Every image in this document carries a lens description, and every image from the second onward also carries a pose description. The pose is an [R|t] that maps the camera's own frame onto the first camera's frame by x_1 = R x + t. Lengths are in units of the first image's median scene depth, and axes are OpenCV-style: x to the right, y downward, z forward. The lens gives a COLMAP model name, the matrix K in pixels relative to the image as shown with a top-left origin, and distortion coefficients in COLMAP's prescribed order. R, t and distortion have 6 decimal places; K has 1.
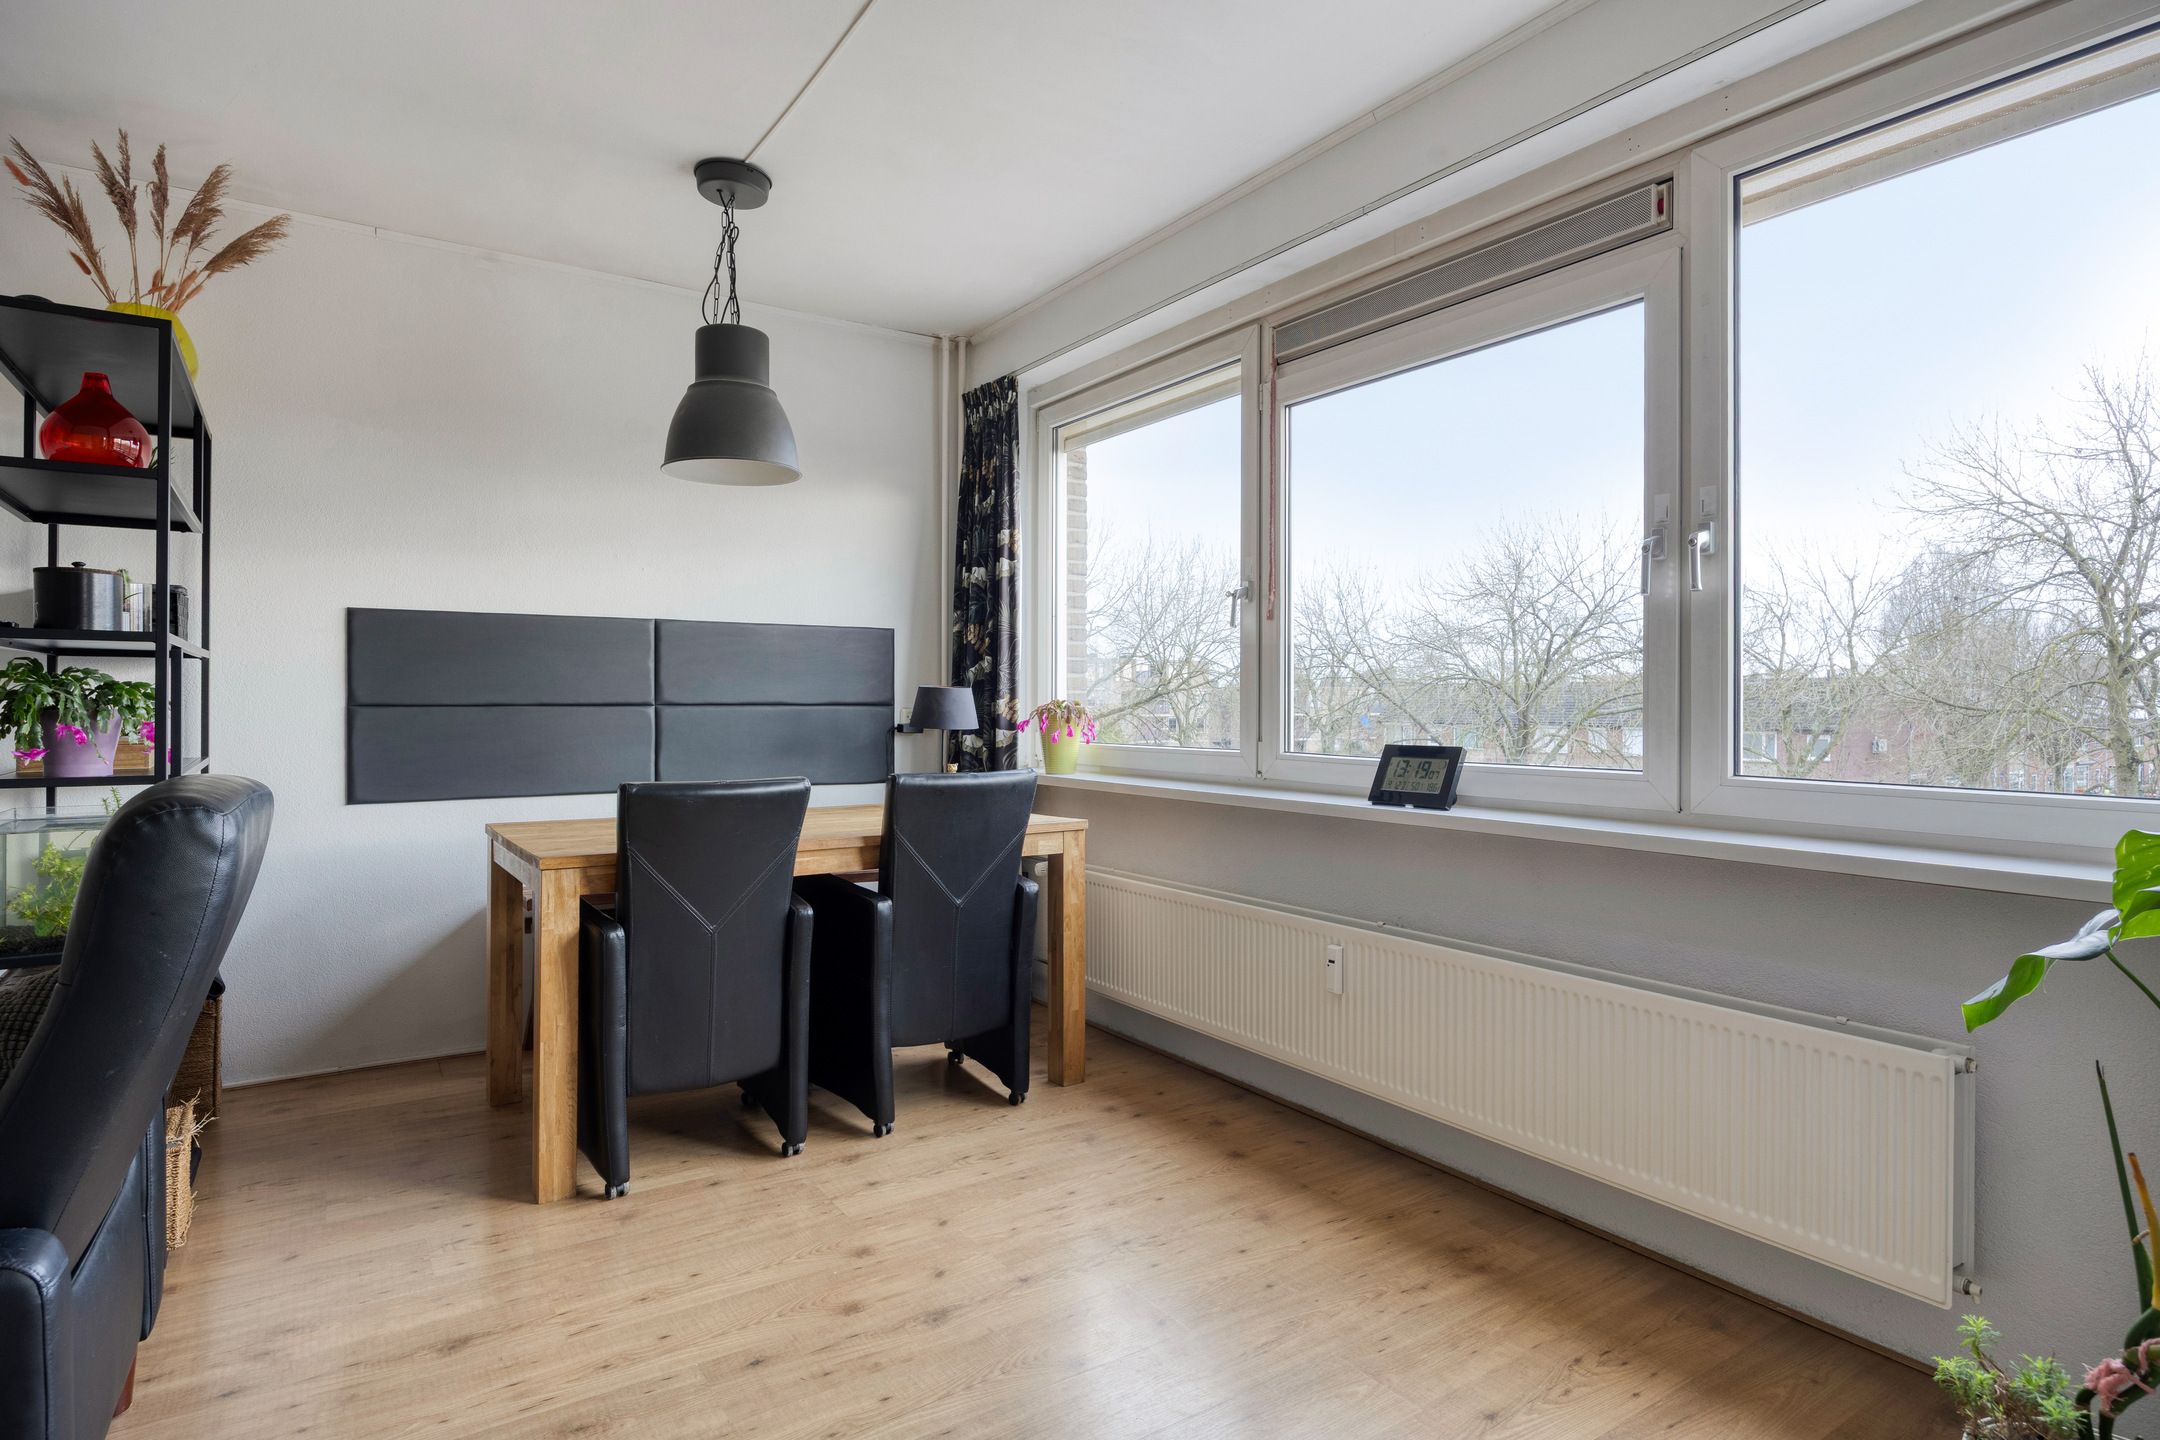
lens RADIAL K [[1161.9, 0, 1111.9], [0, 1161.9, 696.9], [0, 0, 1]] dist [0.000507, -0.002001]
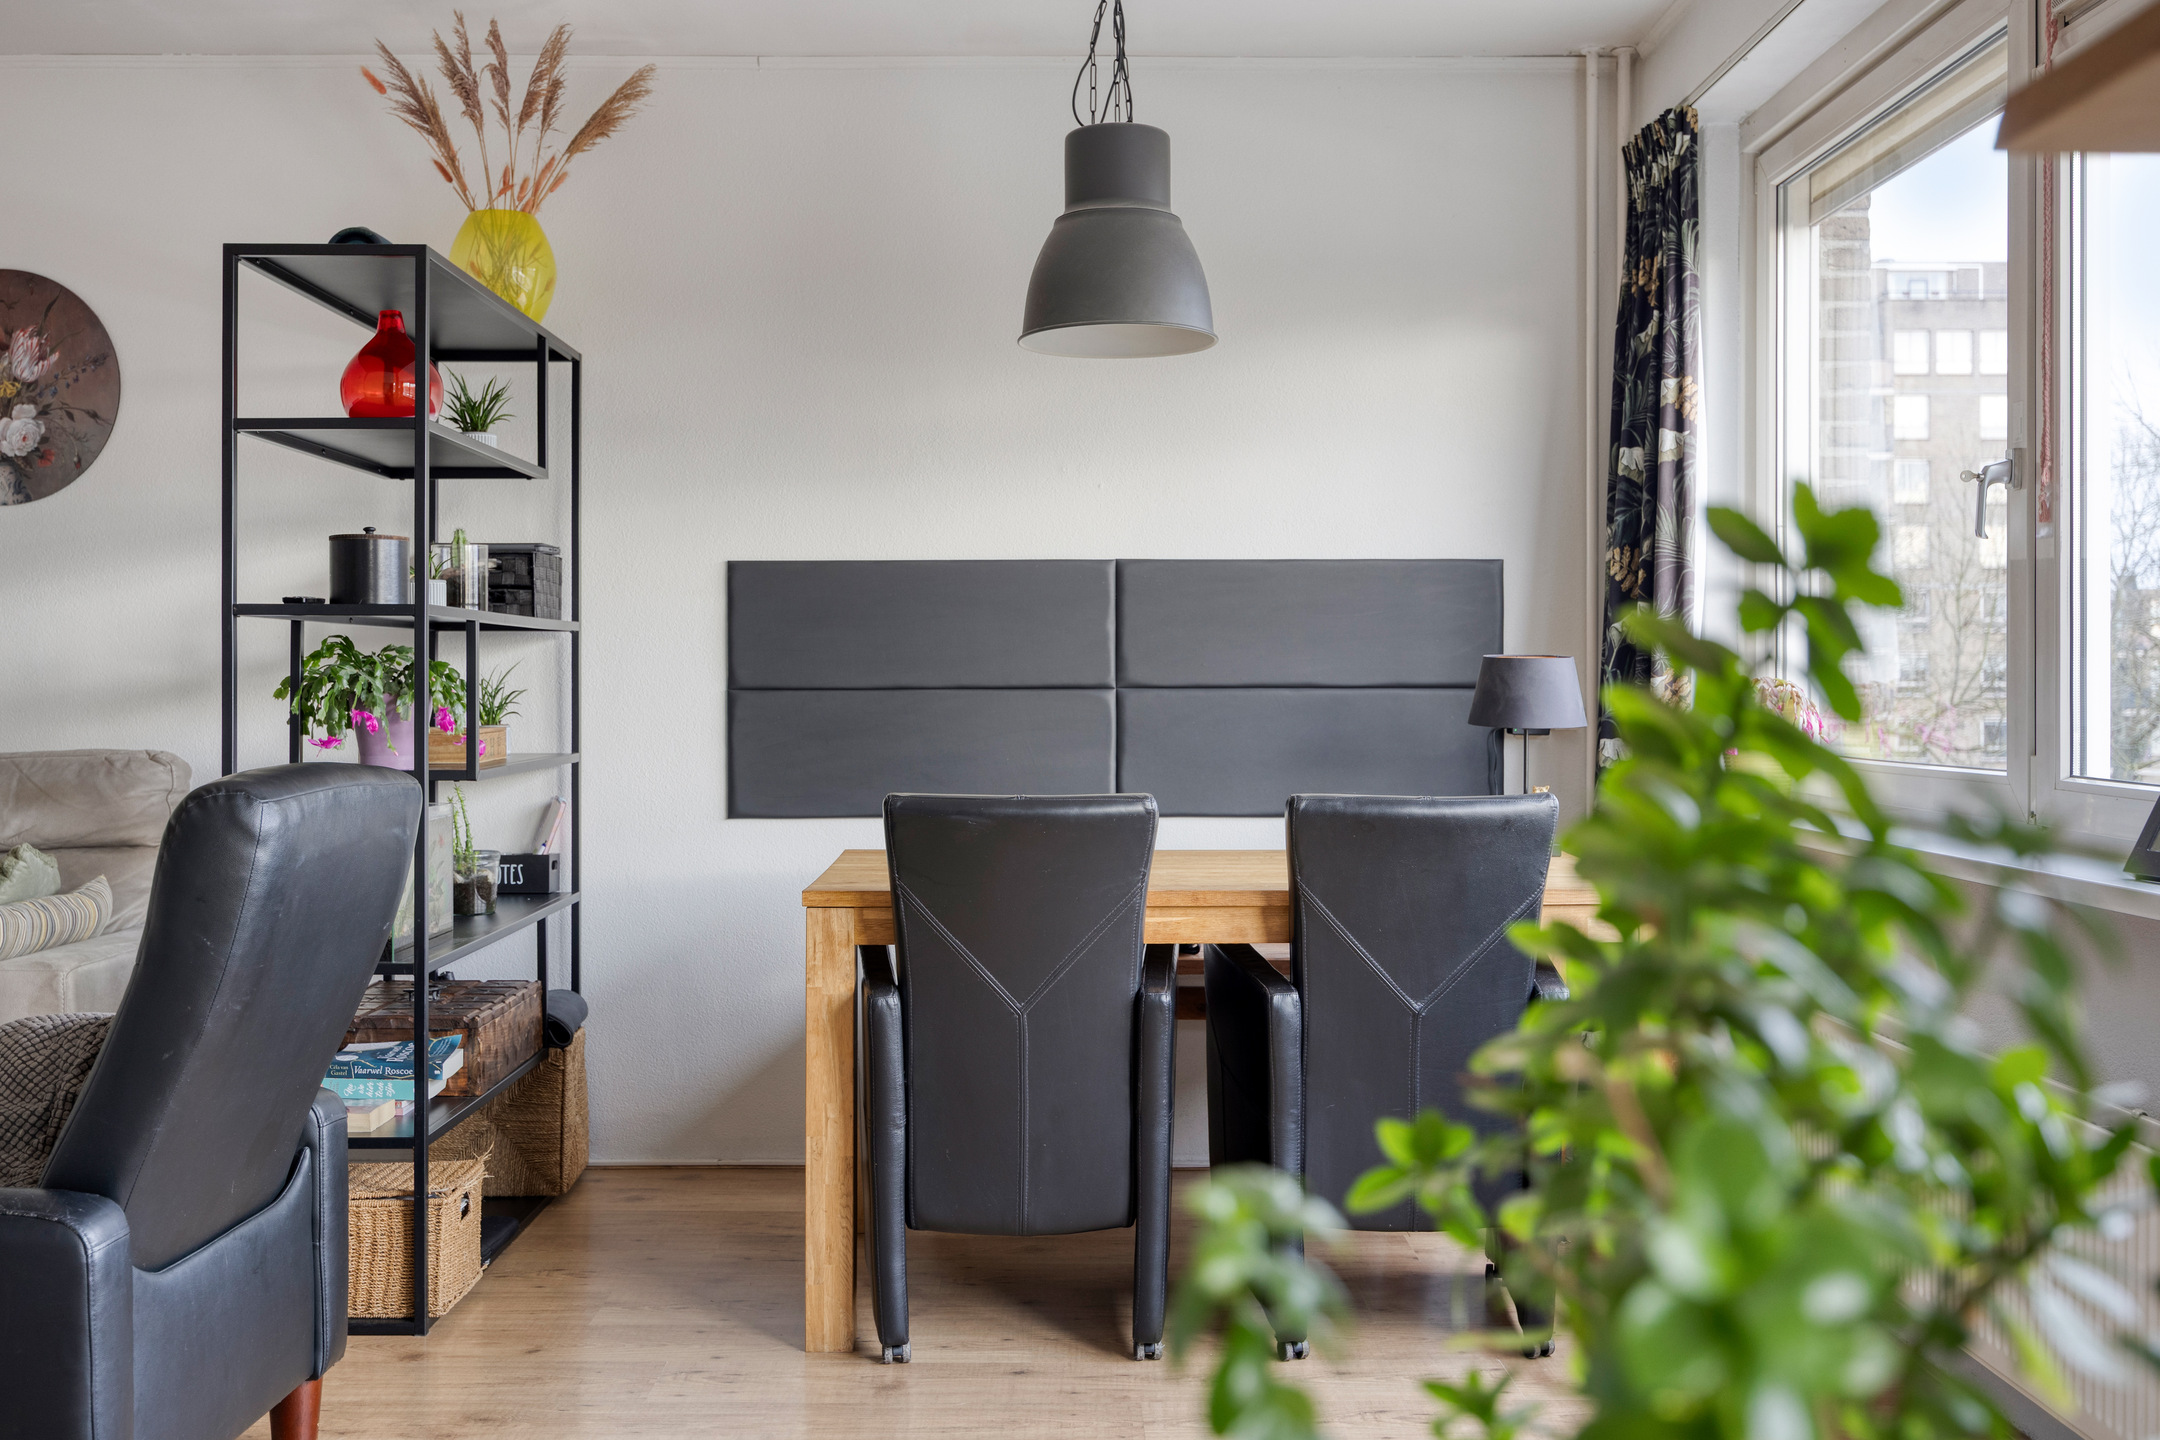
lens RADIAL K [[2138.4, 0, 1114.1], [0, 2138.4, 679.5], [0, 0, 1]] dist [0.004435, 0.000000]
pose [[0.830363, -0.003860, -0.557209, 0.364612], [0.005084, 0.999987, 0.000649, 0.001571], [0.557199, -0.003372, 0.830372, -0.030197]]
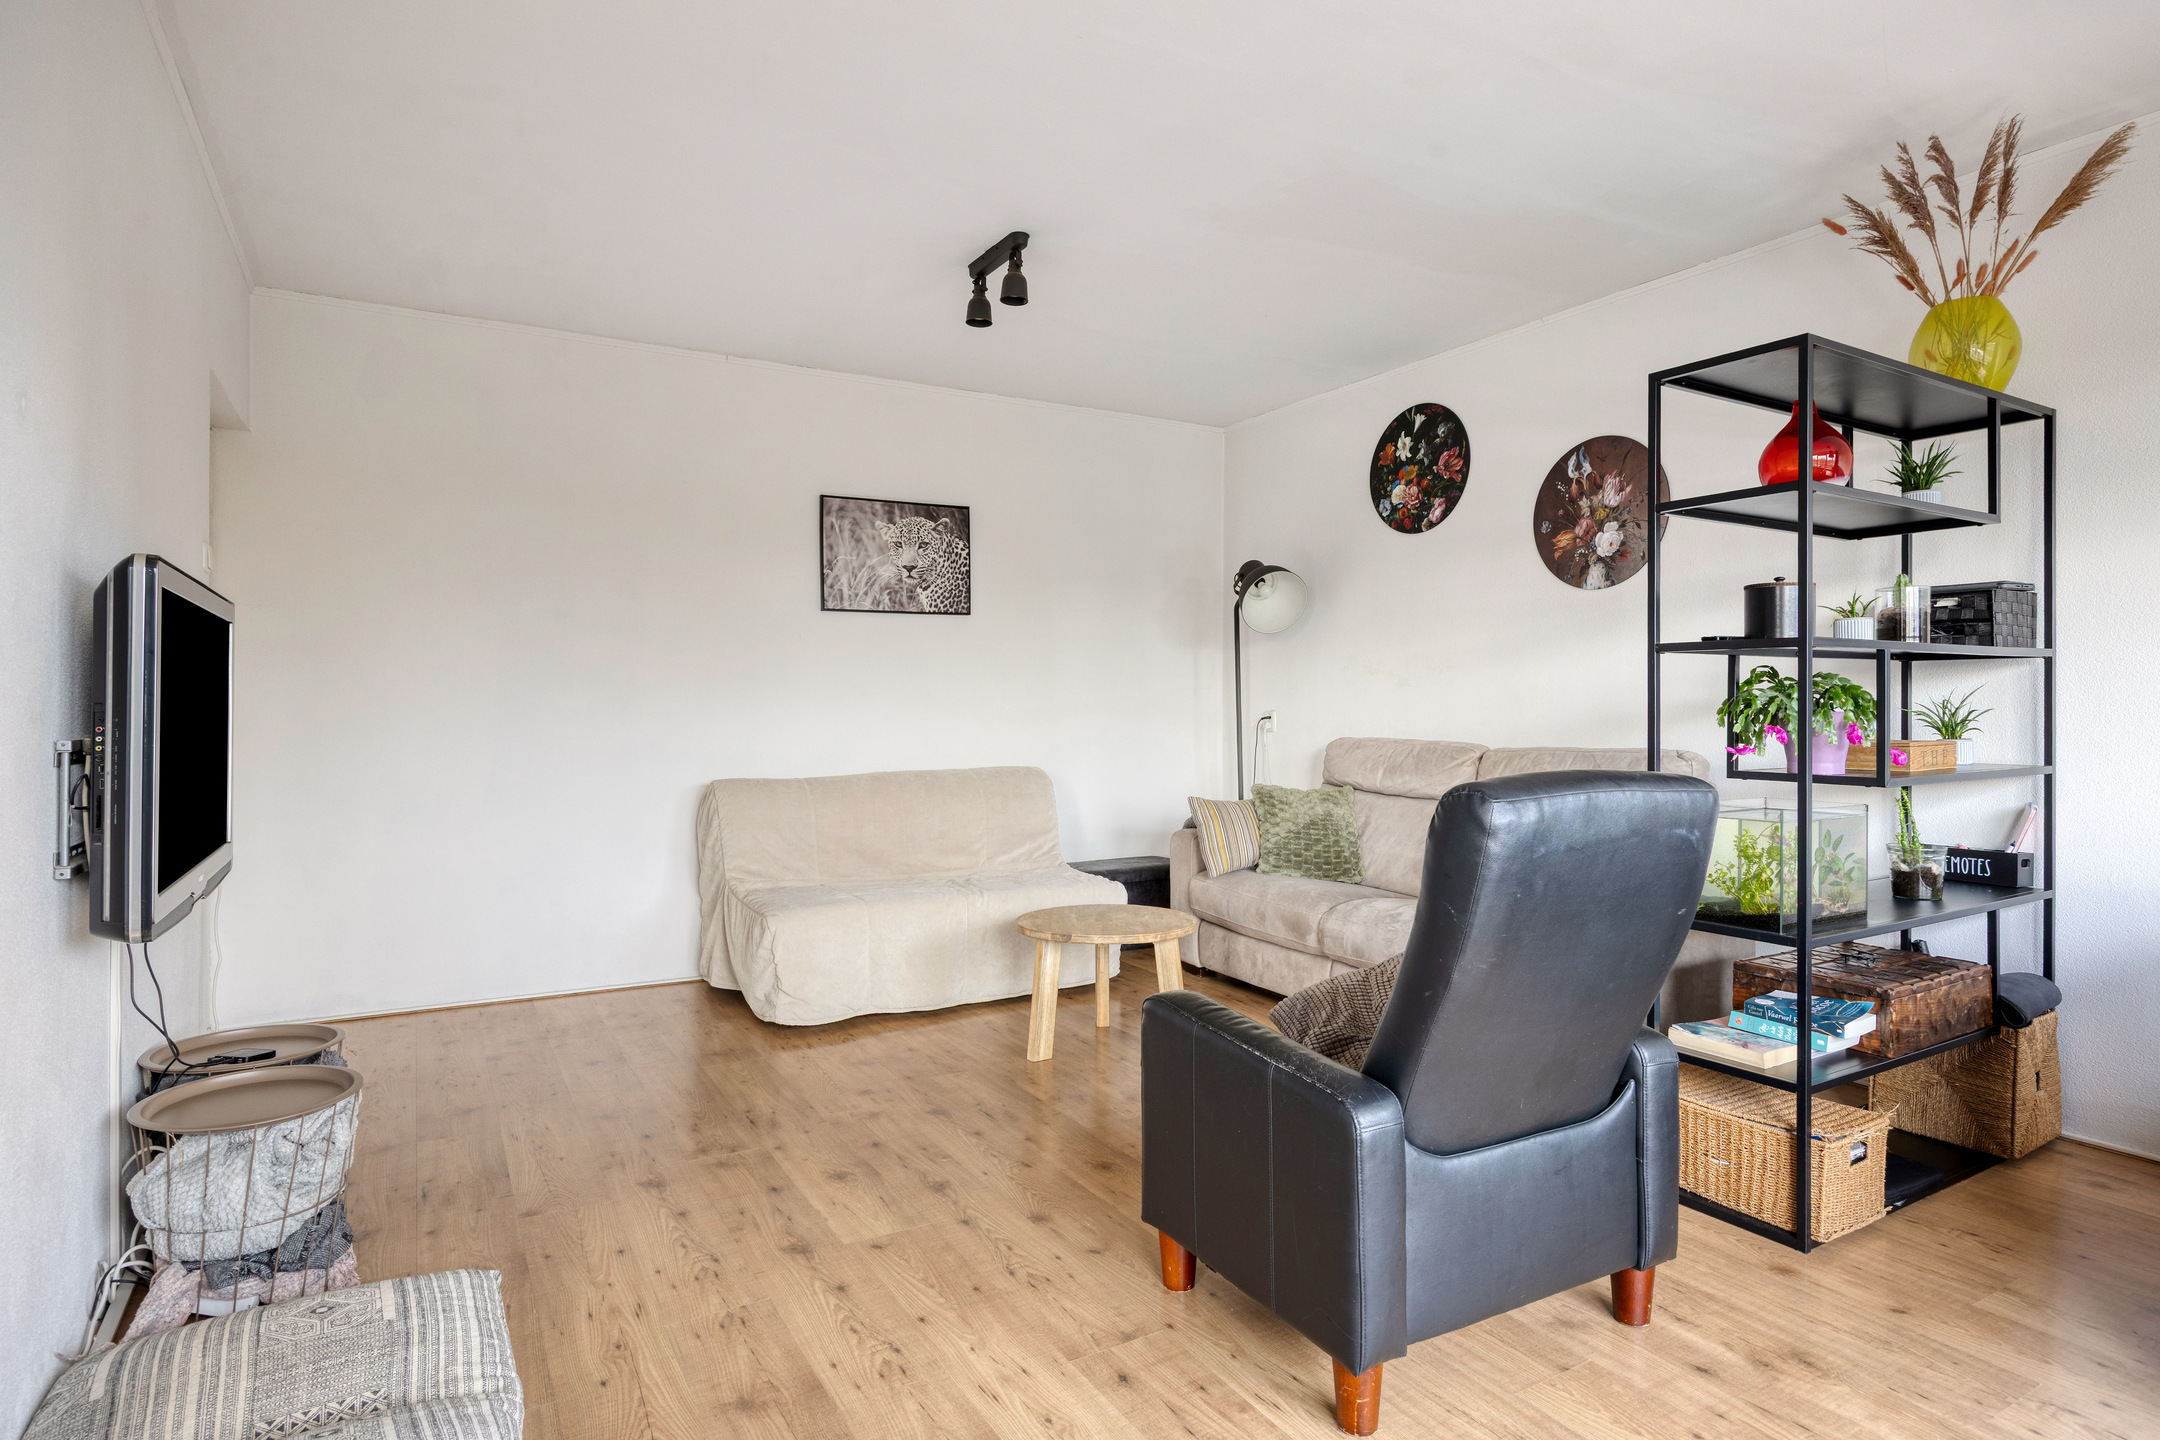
lens RADIAL K [[1161.9, 0, 1065.4], [0, 1161.9, 703.3], [0, 0, 1]] dist [0.000507, -0.002001]
pose [[-0.087482, -0.002332, -0.996163, 0.193863], [0.004541, 0.999986, -0.002740, 0.002183], [0.996156, -0.004763, -0.087470, 0.313606]]
